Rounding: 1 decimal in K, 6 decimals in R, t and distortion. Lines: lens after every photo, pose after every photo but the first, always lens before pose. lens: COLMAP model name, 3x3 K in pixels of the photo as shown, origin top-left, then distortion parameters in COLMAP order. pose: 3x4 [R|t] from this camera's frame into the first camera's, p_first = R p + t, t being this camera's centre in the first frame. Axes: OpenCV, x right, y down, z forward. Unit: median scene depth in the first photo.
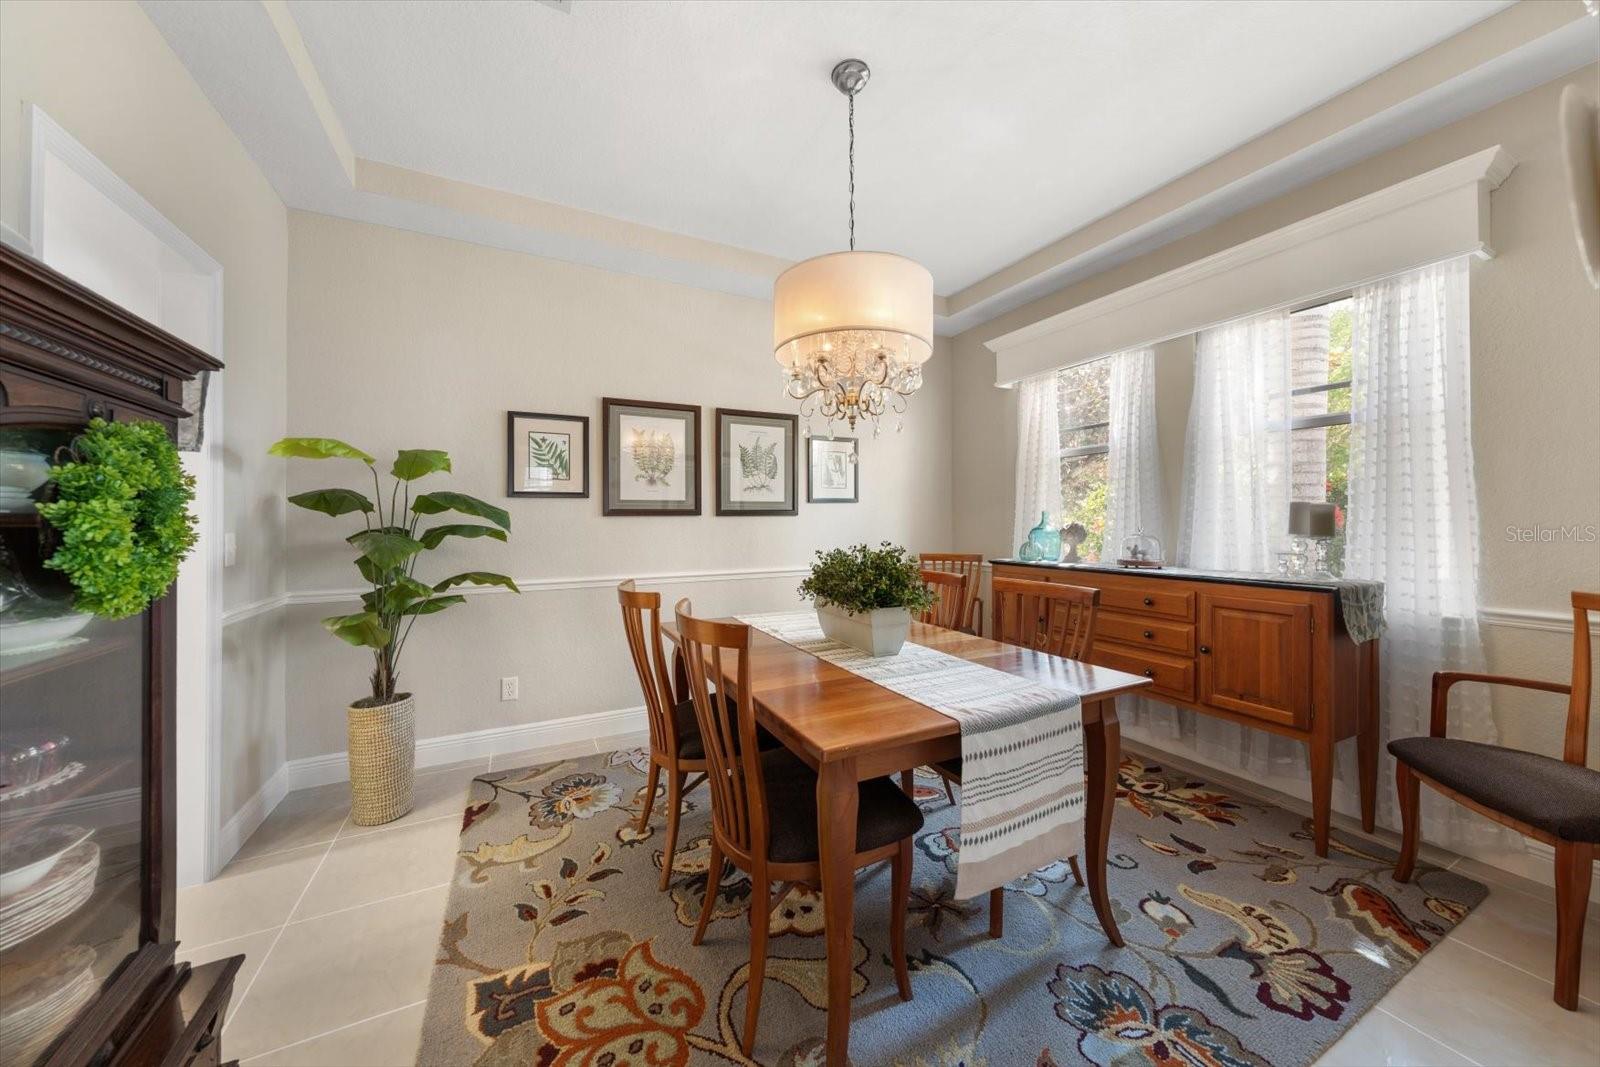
lens RADIAL K [[553.6, 0, 799.4], [0, 553.6, 526.0], [0, 0, 1]] dist [-0.000080, 0.000183]
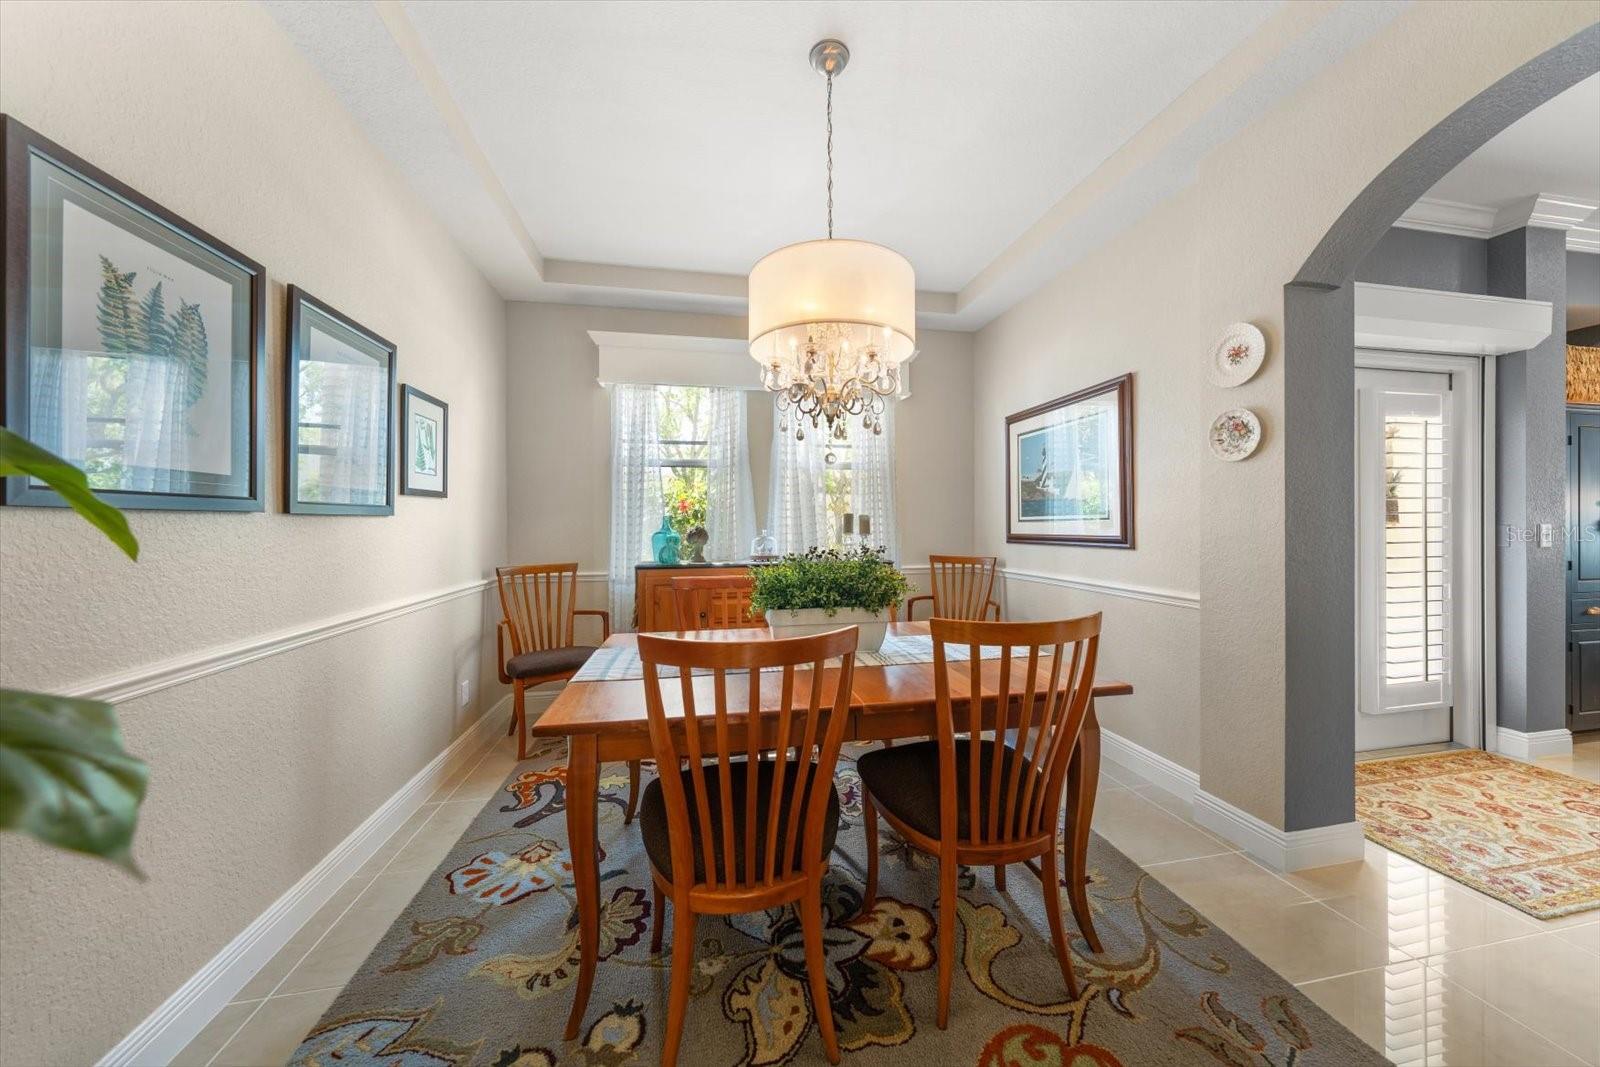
lens RADIAL K [[548.1, 0, 800.0], [0, 548.1, 533.5], [0, 0, 1]] dist [-0.000359, -0.000007]
pose [[0.267595, -0.012134, 0.963455, -0.843504], [0.011350, 0.999891, 0.009440, -0.000986], [-0.963465, 0.008409, 0.267704, 0.800450]]
